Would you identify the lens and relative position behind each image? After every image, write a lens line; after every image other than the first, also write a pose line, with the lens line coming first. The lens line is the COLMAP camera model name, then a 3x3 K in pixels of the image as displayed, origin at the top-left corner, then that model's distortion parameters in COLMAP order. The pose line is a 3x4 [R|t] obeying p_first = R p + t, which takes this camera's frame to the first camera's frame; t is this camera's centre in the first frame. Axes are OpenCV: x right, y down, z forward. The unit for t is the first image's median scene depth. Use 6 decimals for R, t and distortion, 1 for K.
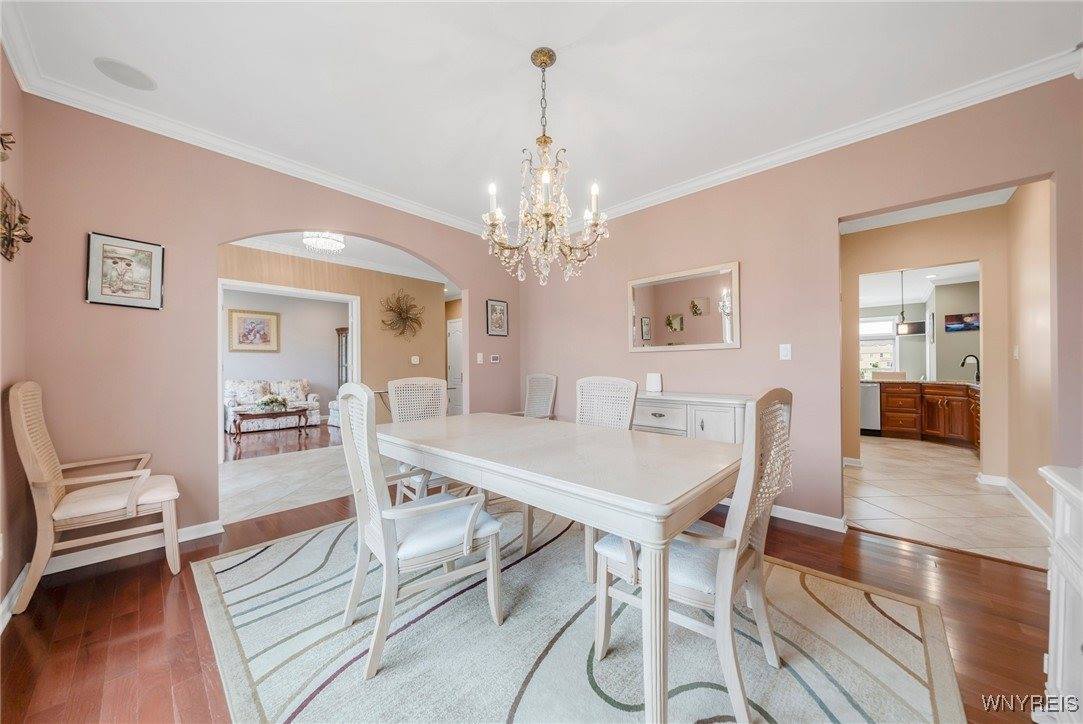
lens RADIAL K [[378.7, 0, 537.9], [0, 378.7, 366.6], [0, 0, 1]] dist [-0.002346, 0.000245]
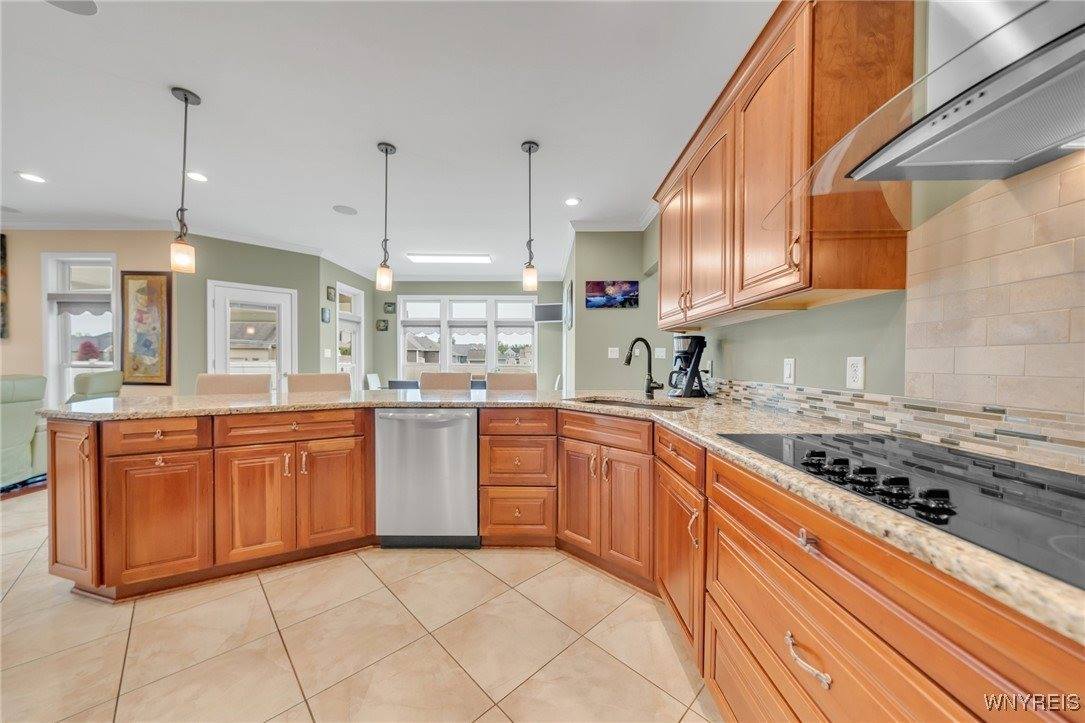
lens RADIAL K [[373.7, 0, 542.6], [0, 373.7, 367.4], [0, 0, 1]] dist [-0.002179, -0.000415]
pose [[0.731560, -0.001697, 0.681775, 0.621174], [-0.011473, 0.999825, 0.014800, -0.001999], [-0.681680, -0.018649, 0.731413, 0.610974]]
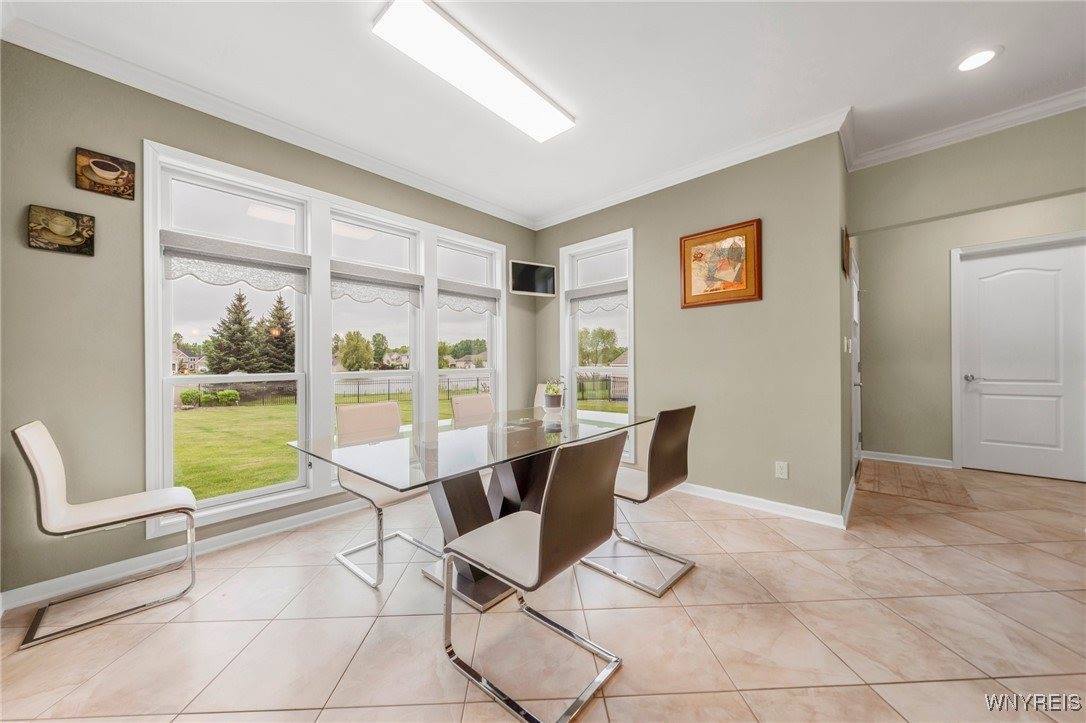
lens RADIAL K [[379.8, 0, 549.0], [0, 379.8, 357.5], [0, 0, 1]] dist [-0.002346, 0.000245]
pose [[-0.019484, 0.019864, 0.999613, 0.725529], [0.009228, 0.999764, -0.019687, 0.001673], [-0.999768, 0.008841, -0.019663, 1.327856]]
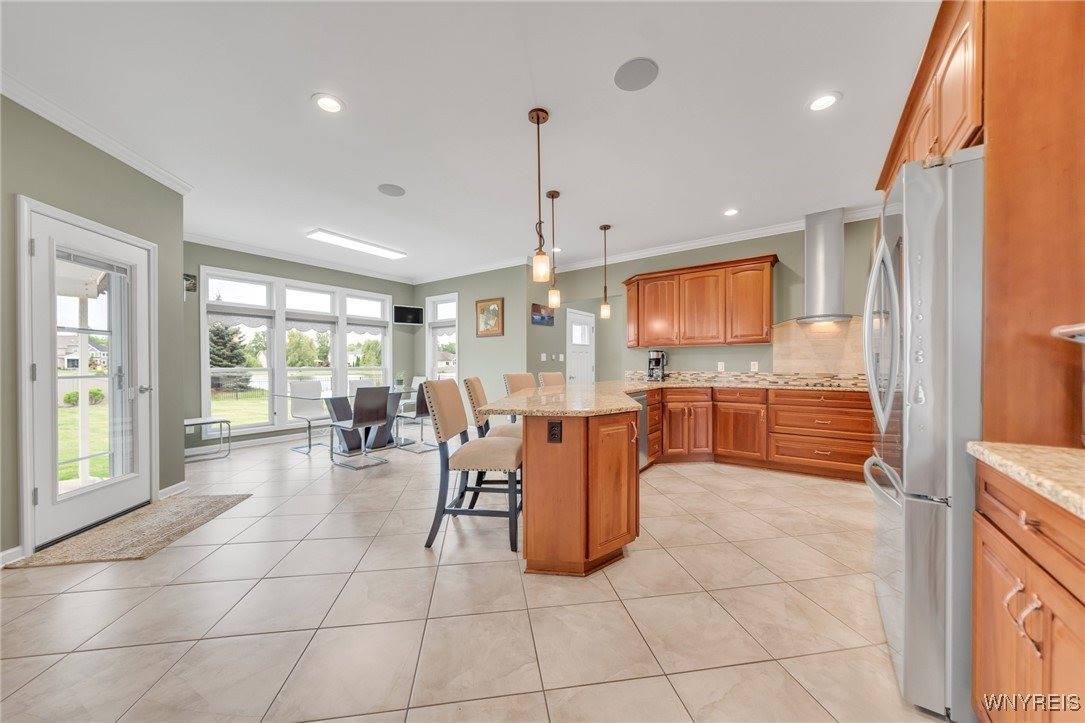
lens RADIAL K [[373.7, 0, 545.7], [0, 373.7, 369.4], [0, 0, 1]] dist [-0.002179, -0.000415]
pose [[-0.133443, -0.011415, 0.990991, 0.267210], [-0.002452, 0.999934, 0.011188, 0.000427], [-0.991053, -0.000937, -0.133463, 1.107320]]
